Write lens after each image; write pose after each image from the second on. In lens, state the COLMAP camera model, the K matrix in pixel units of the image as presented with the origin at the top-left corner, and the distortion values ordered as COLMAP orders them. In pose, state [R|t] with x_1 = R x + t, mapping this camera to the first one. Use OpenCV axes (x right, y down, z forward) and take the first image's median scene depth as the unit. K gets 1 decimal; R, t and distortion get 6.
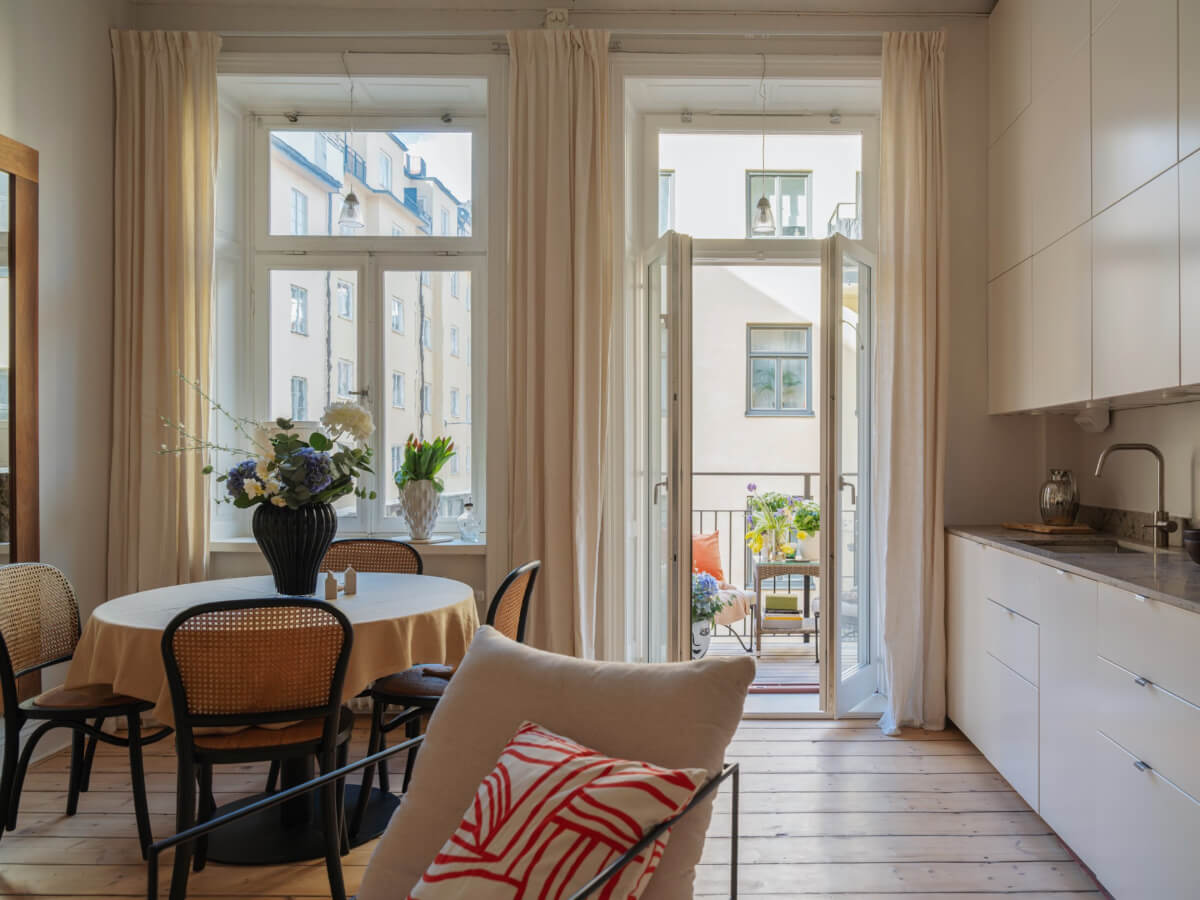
lens RADIAL K [[987.2, 0, 714.3], [0, 987.2, 470.5], [0, 0, 1]] dist [-0.004265, 0.010267]
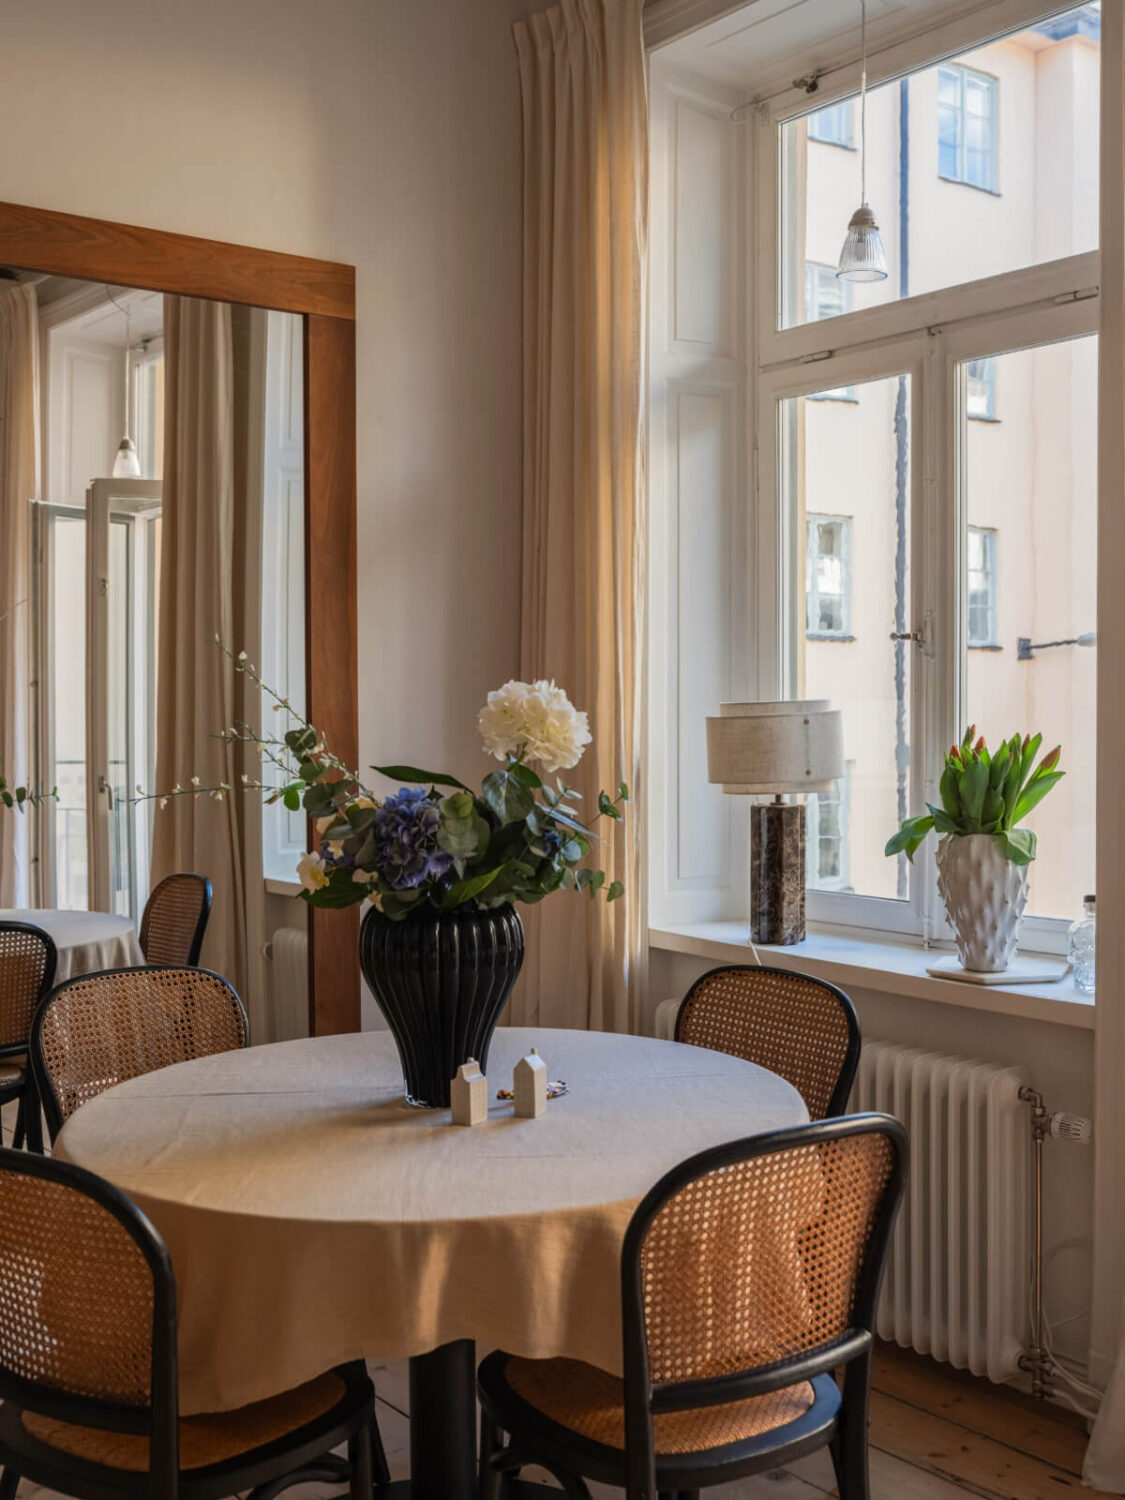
lens RADIAL K [[1654.3, 0, 571.9], [0, 1654.3, 751.0], [0, 0, 1]] dist [-0.005826, 0.000000]
pose [[0.601226, 0.014927, -0.798940, 0.182752], [-0.004413, 0.999872, 0.015360, -0.039126], [0.799067, -0.005709, 0.601215, 0.443846]]
